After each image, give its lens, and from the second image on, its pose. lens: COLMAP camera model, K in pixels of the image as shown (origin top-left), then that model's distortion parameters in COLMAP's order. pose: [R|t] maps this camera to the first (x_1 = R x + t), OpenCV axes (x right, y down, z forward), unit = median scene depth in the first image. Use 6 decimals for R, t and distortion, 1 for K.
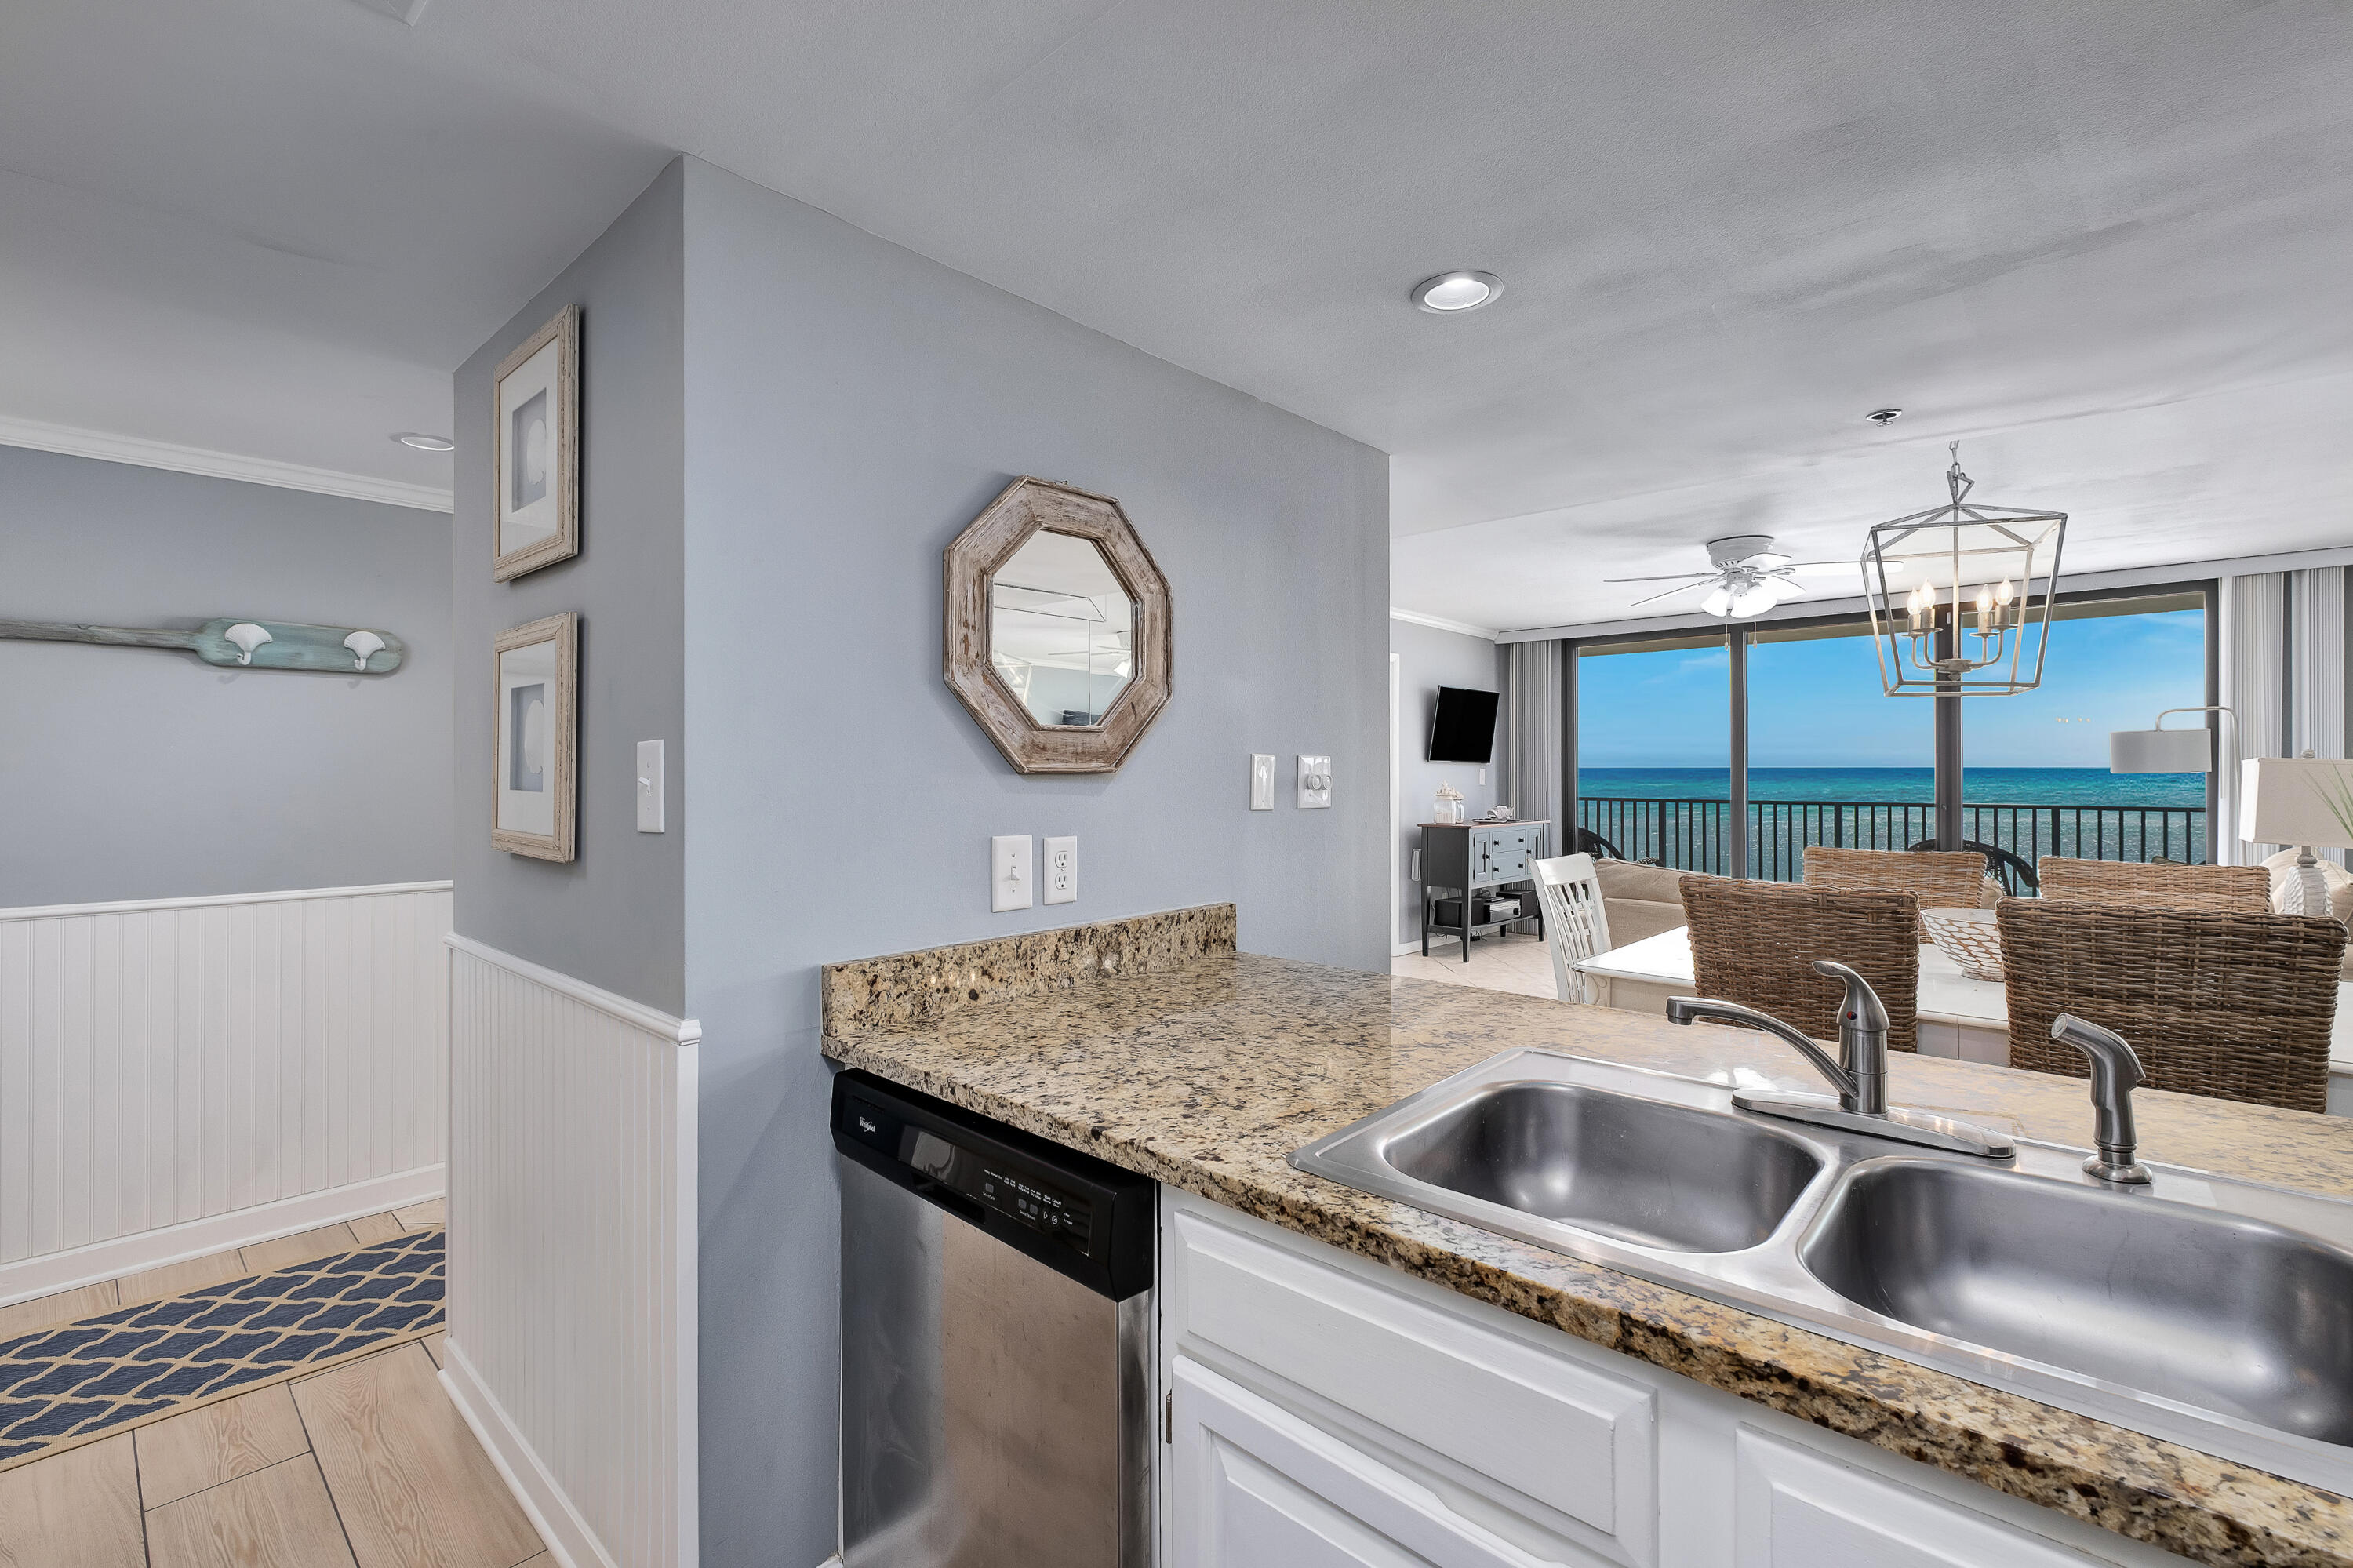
lens RADIAL K [[1021.5, 0, 1192.7], [0, 1021.5, 770.6], [0, 0, 1]] dist [-0.003173, -0.000494]
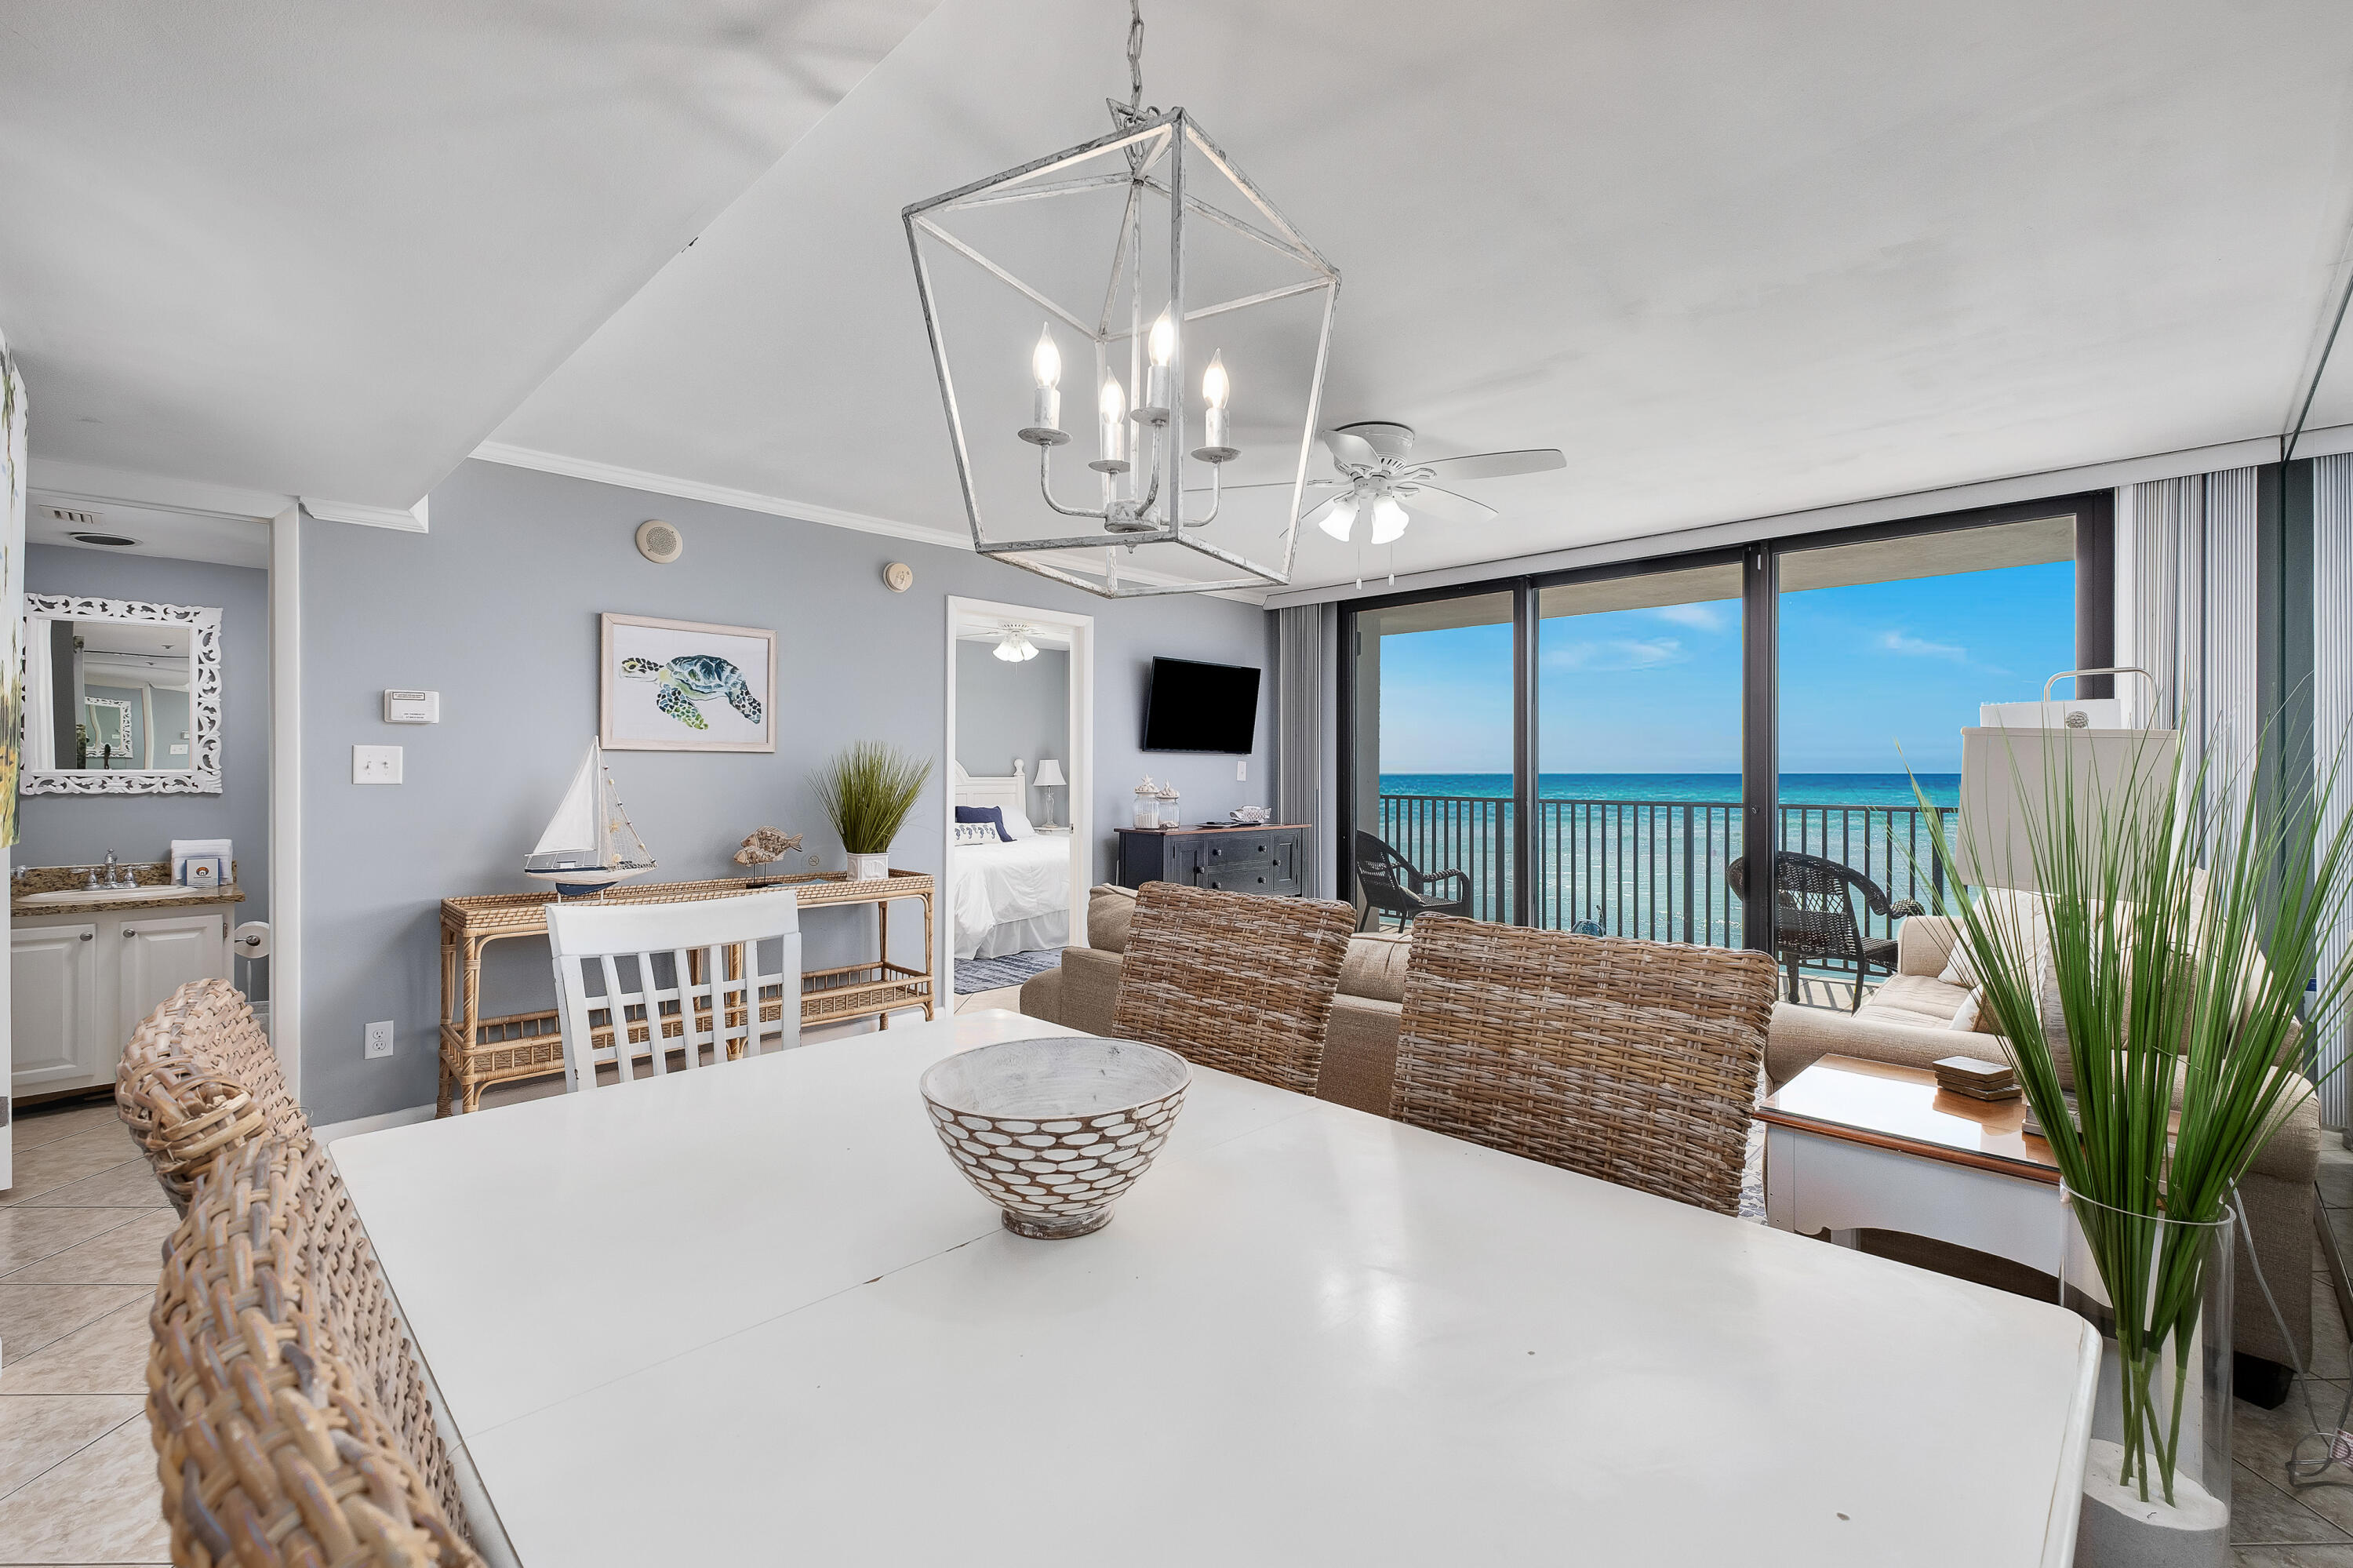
lens RADIAL K [[1021.5, 0, 1169.8], [0, 1021.5, 764.6], [0, 0, 1]] dist [-0.003173, -0.000494]
pose [[0.998457, 0.000583, -0.055526, 0.288596], [-0.000861, 0.999987, -0.004979, 0.005505], [0.055522, 0.005020, 0.998445, 0.191965]]
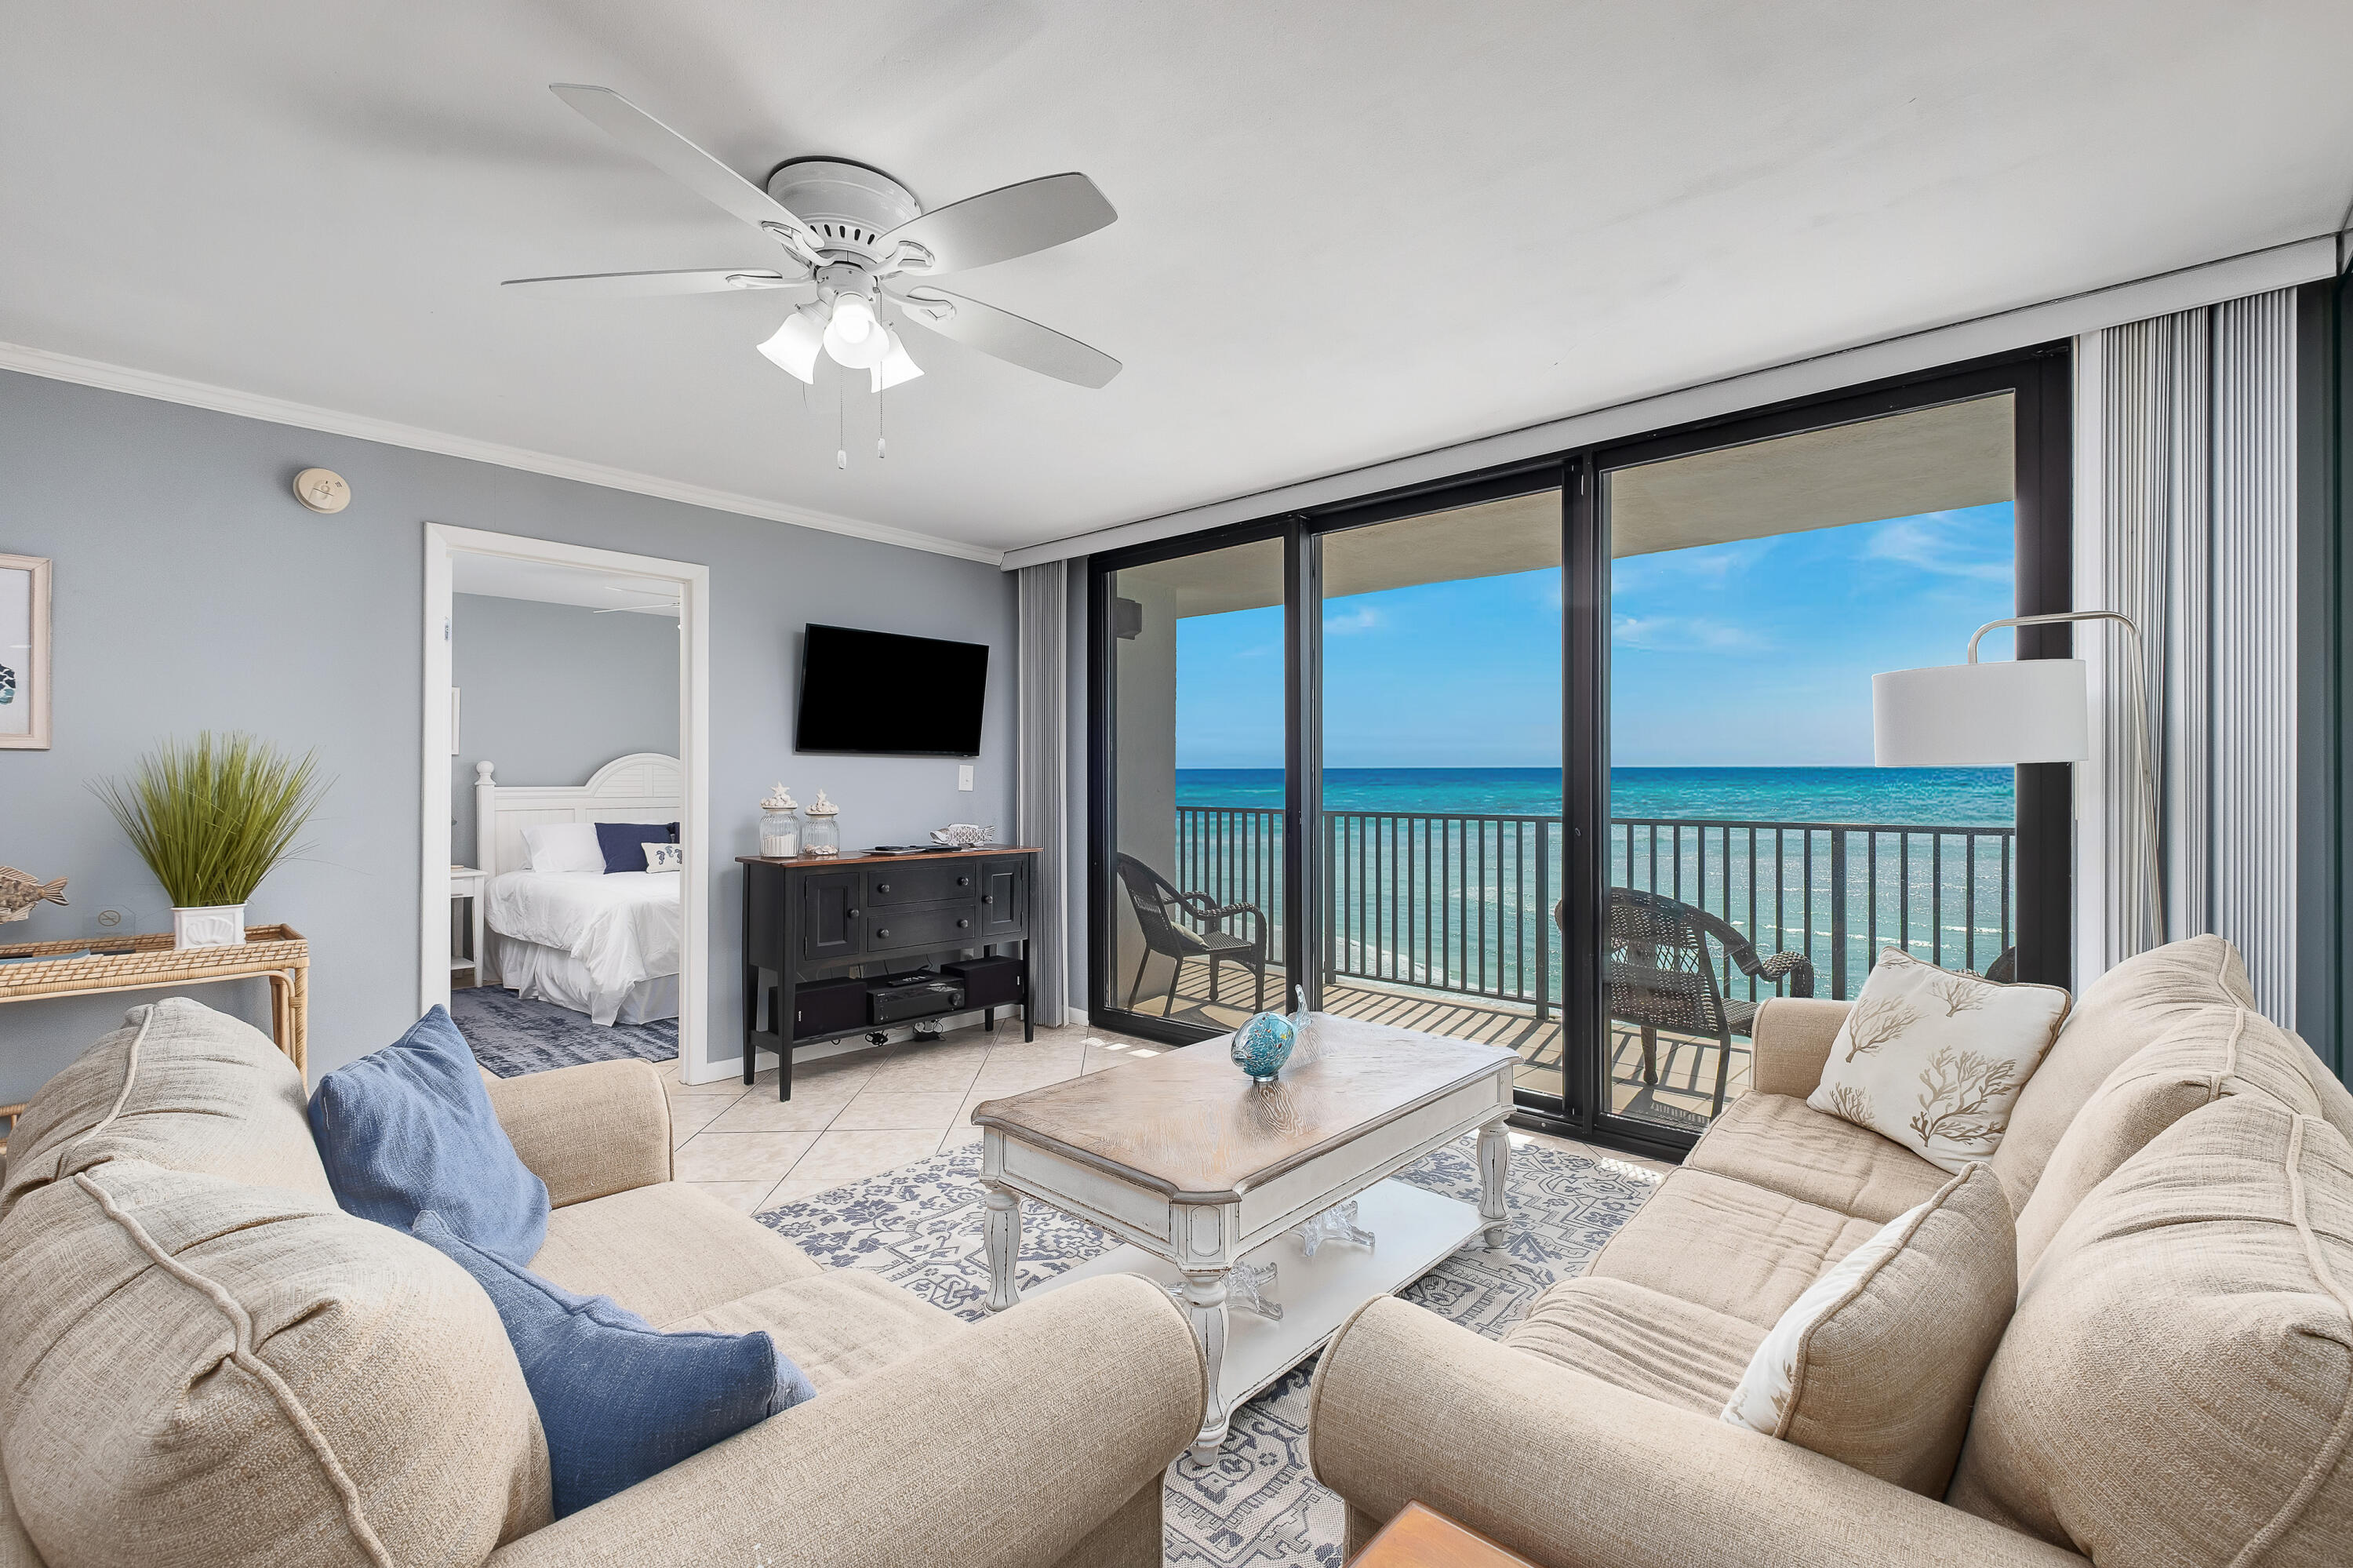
lens RADIAL K [[1021.5, 0, 1174.7], [0, 1021.5, 779.4], [0, 0, 1]] dist [-0.003173, -0.000494]
pose [[0.999961, 0.000216, -0.008793, 0.443810], [-0.000213, 1.000000, 0.000339, 0.006950], [0.008793, -0.000337, 0.999961, 0.392817]]
